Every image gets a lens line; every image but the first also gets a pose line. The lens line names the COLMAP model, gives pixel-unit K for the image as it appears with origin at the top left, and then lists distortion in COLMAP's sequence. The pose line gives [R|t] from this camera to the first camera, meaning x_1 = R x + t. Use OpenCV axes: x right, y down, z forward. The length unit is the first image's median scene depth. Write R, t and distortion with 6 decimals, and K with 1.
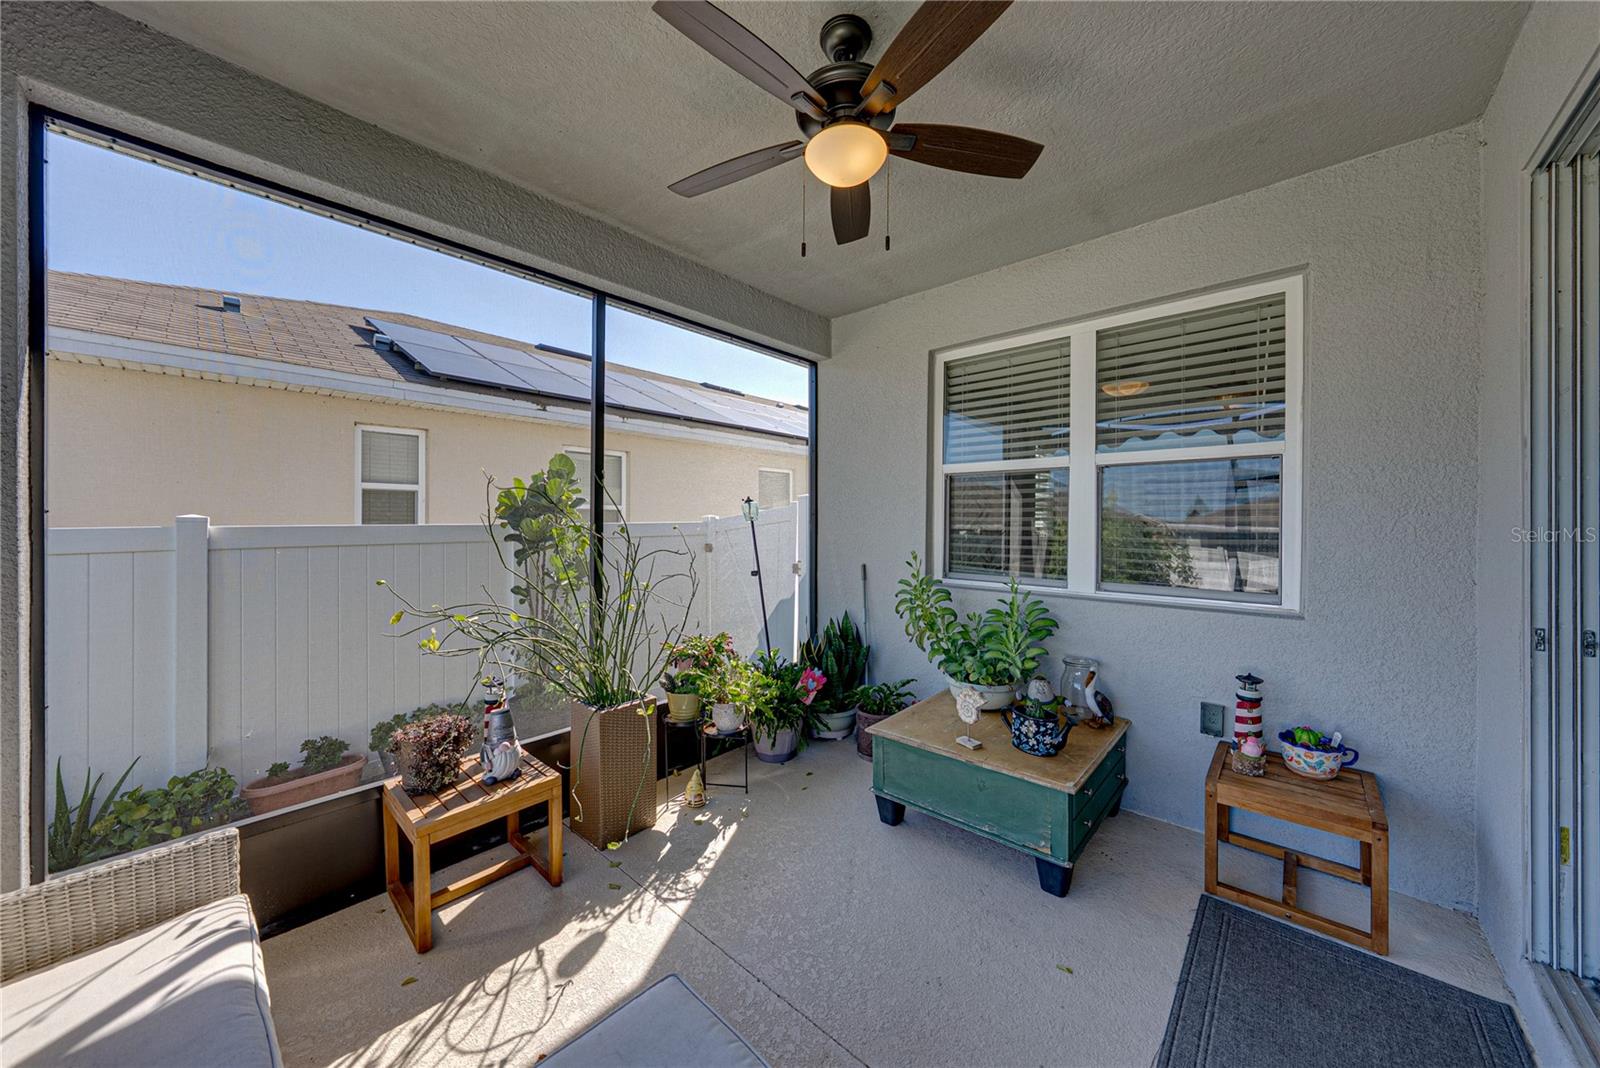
lens RADIAL K [[588.3, 0, 796.6], [0, 588.3, 516.7], [0, 0, 1]] dist [-0.000506, 0.000490]
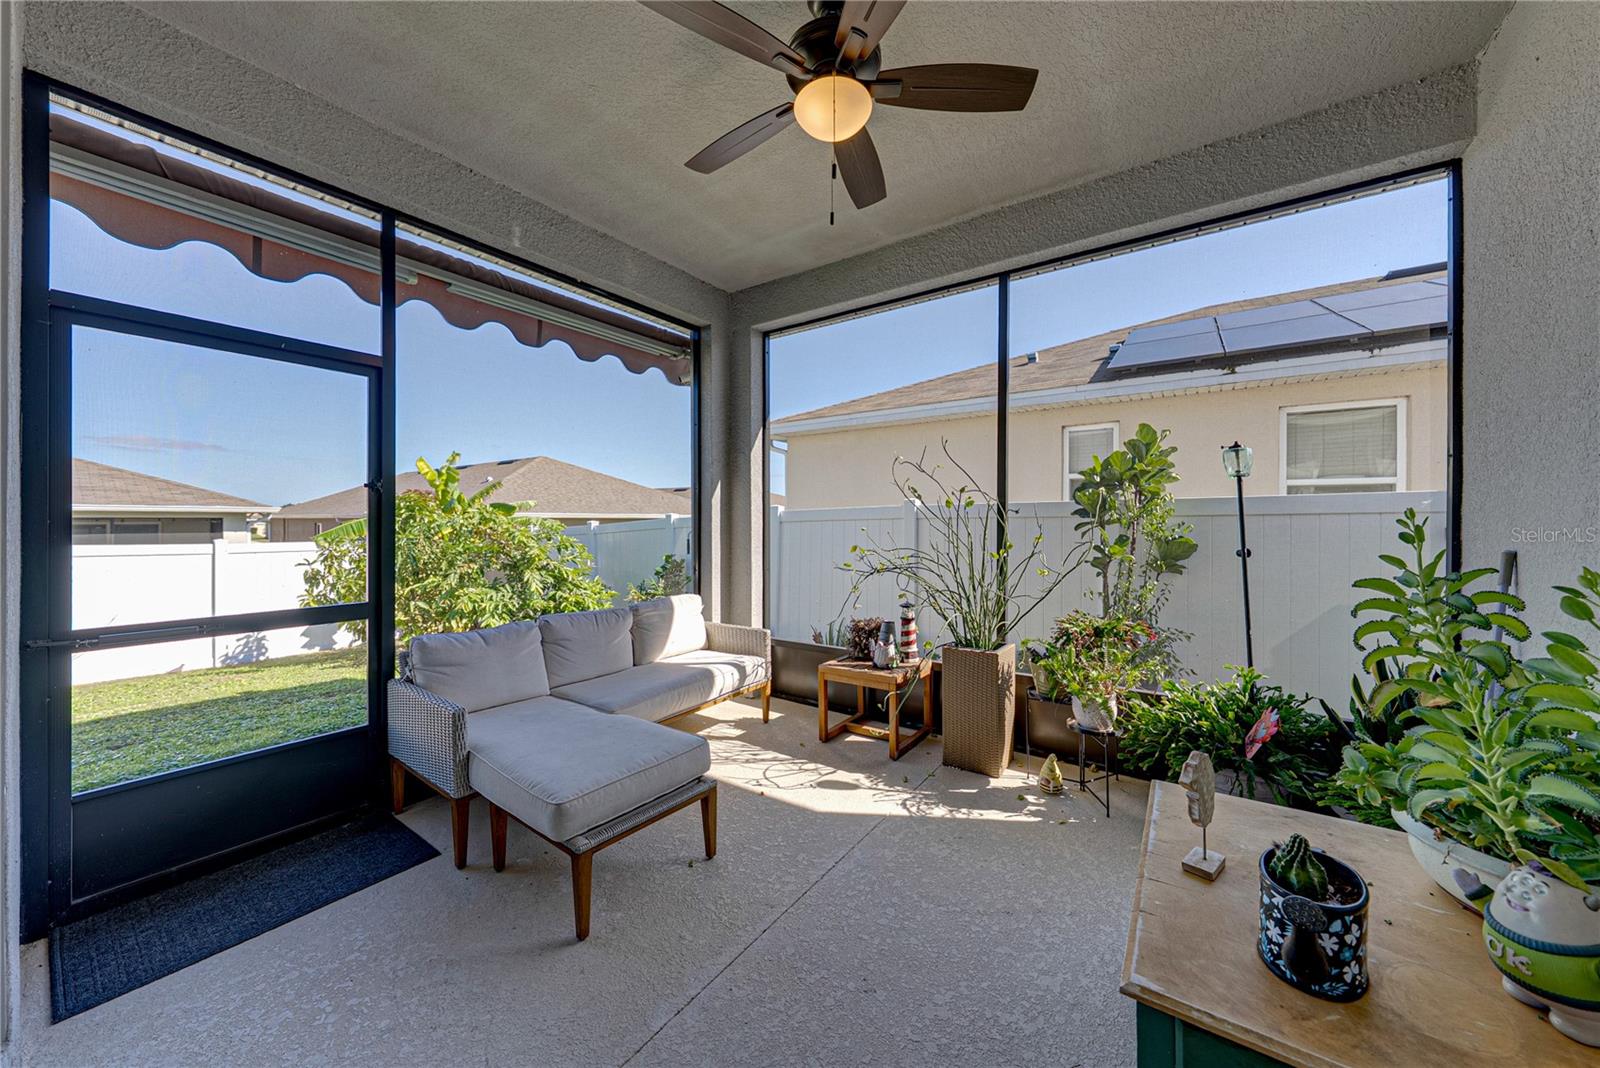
lens RADIAL K [[588.3, 0, 796.6], [0, 588.3, 516.7], [0, 0, 1]] dist [-0.000506, 0.000490]
pose [[0.062571, -0.016091, -0.997911, 0.846989], [-0.002104, 0.999866, -0.016254, 0.099592], [0.998038, 0.003117, 0.062528, 0.658040]]
